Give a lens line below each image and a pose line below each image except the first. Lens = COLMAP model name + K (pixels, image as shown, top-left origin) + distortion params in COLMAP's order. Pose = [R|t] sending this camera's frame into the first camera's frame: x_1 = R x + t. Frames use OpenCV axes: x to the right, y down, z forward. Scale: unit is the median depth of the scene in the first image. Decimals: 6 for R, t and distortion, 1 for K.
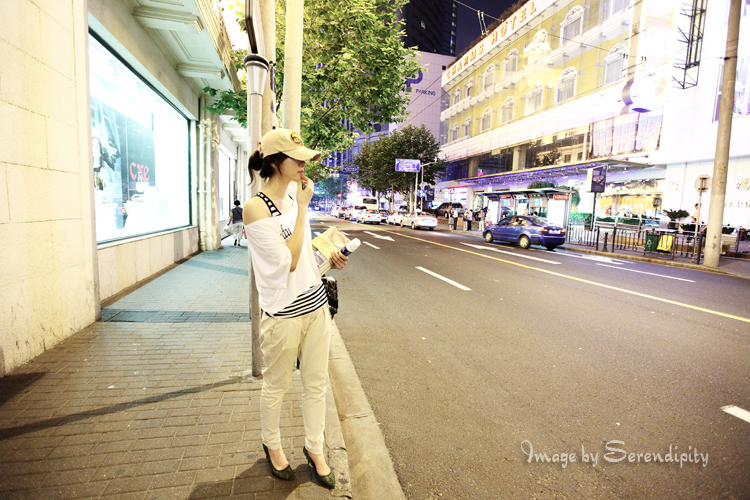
lens RADIAL K [[335.6, 0, 371.4], [0, 335.6, 248.9], [0, 0, 1]] dist [-0.052562, 0.015430]
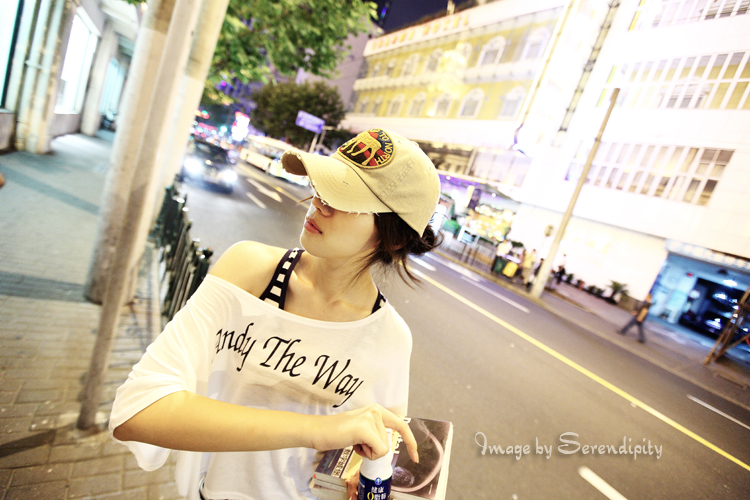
lens RADIAL K [[334.7, 0, 372.1], [0, 334.7, 249.1], [0, 0, 1]] dist [-0.053290, 0.012031]
pose [[0.896117, 0.226840, 0.381468, -0.049040], [-0.268560, 0.961444, 0.059159, -0.035578], [-0.353341, -0.155461, 0.922487, 0.088814]]
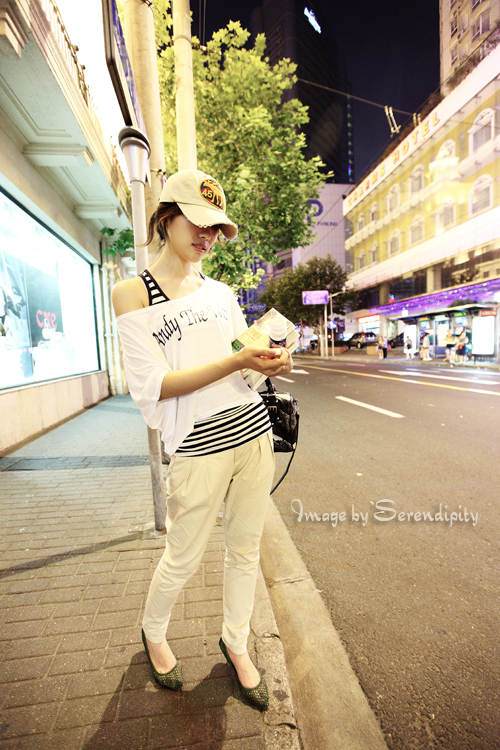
lens RADIAL K [[335.6, 0, 246.9], [0, 335.6, 383.3], [0, 0, 1]] dist [-0.052562, 0.015430]
pose [[0.991698, -0.070033, -0.107845, -0.007121], [0.068485, 0.997490, -0.017995, 0.015794], [0.108834, 0.010460, 0.994005, 0.061898]]
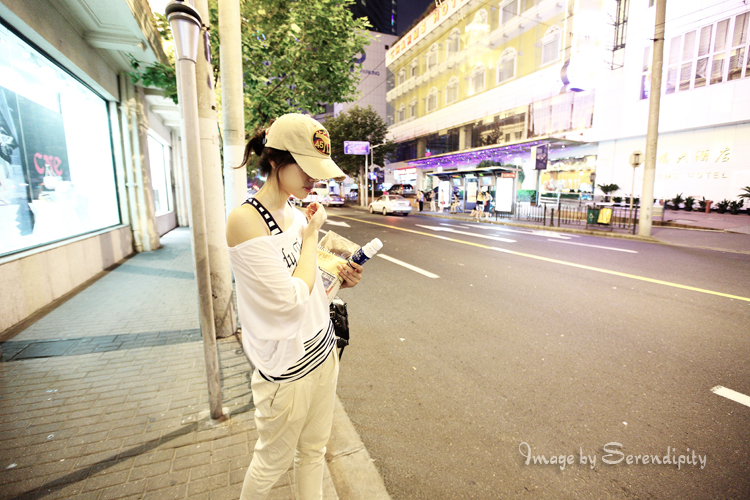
lens RADIAL K [[335.6, 0, 371.4], [0, 335.6, 248.9], [0, 0, 1]] dist [-0.052562, 0.015430]
pose [[0.988338, -0.063277, 0.138508, -0.016787], [0.056413, 0.997003, 0.052932, -0.014563], [-0.141443, -0.044501, 0.988946, 0.049858]]
